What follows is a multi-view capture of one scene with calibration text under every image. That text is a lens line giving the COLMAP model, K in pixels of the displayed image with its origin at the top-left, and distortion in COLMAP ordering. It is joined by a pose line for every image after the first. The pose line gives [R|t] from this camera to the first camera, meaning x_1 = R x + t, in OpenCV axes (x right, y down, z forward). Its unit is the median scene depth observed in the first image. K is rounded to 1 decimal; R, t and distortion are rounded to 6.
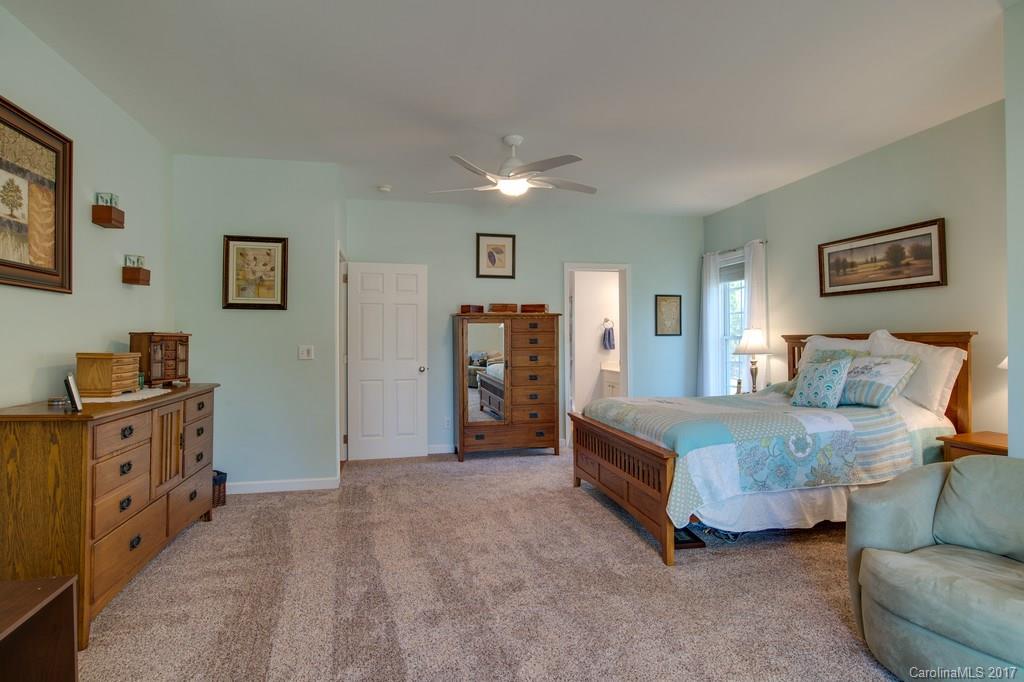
lens RADIAL K [[590.8, 0, 520.0], [0, 590.8, 332.3], [0, 0, 1]] dist [-0.016080, 0.010545]
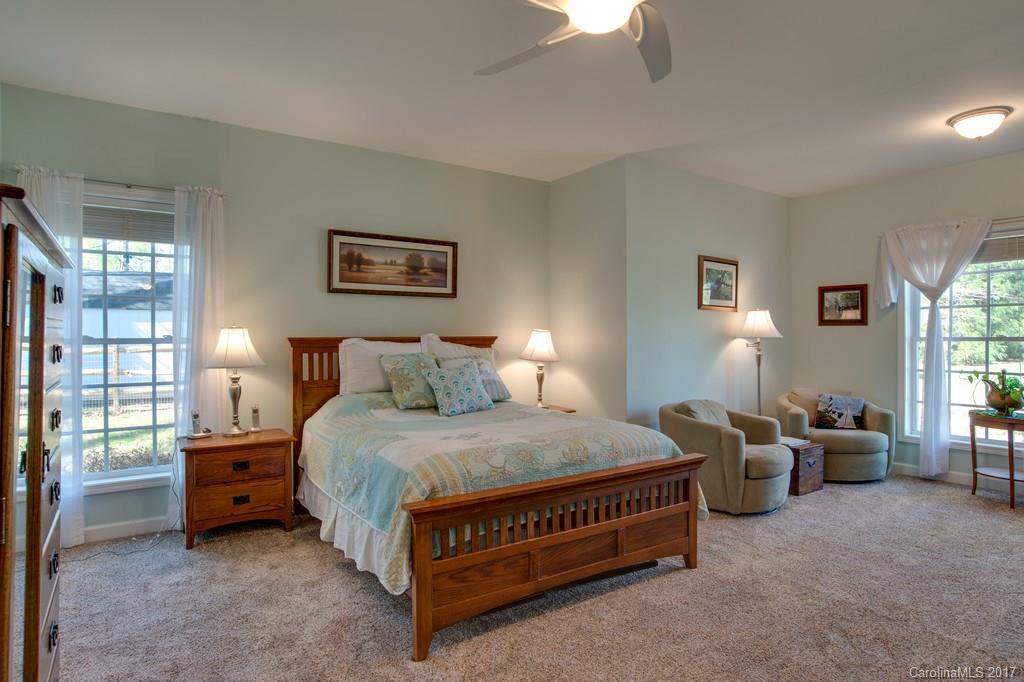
lens RADIAL K [[590.8, 0, 507.9], [0, 590.8, 332.7], [0, 0, 1]] dist [-0.016080, 0.010545]
pose [[-0.379744, 0.010190, 0.925035, -0.414415], [-0.008233, 0.999863, -0.014394, 0.008429], [-0.925055, -0.013082, -0.379608, 1.248835]]
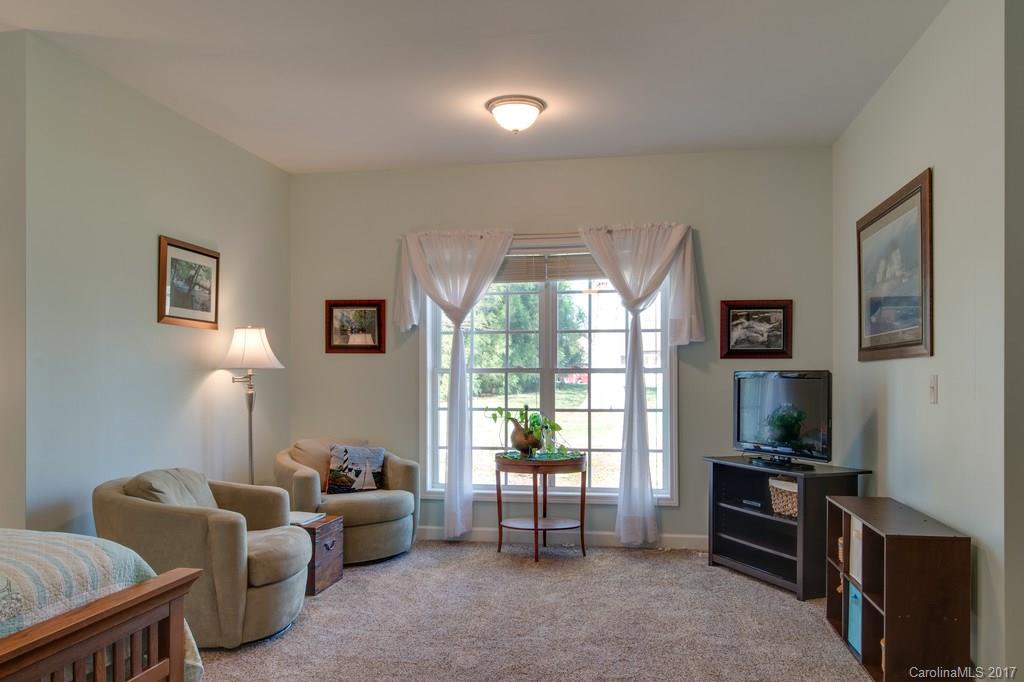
lens RADIAL K [[774.5, 0, 530.5], [0, 774.5, 374.2], [0, 0, 1]] dist [-0.022997, 0.013632]
pose [[-0.927854, 0.002991, 0.372931, -0.269237], [-0.000210, 0.999963, -0.008541, 0.013137], [-0.372943, -0.008003, -0.927820, 1.171895]]
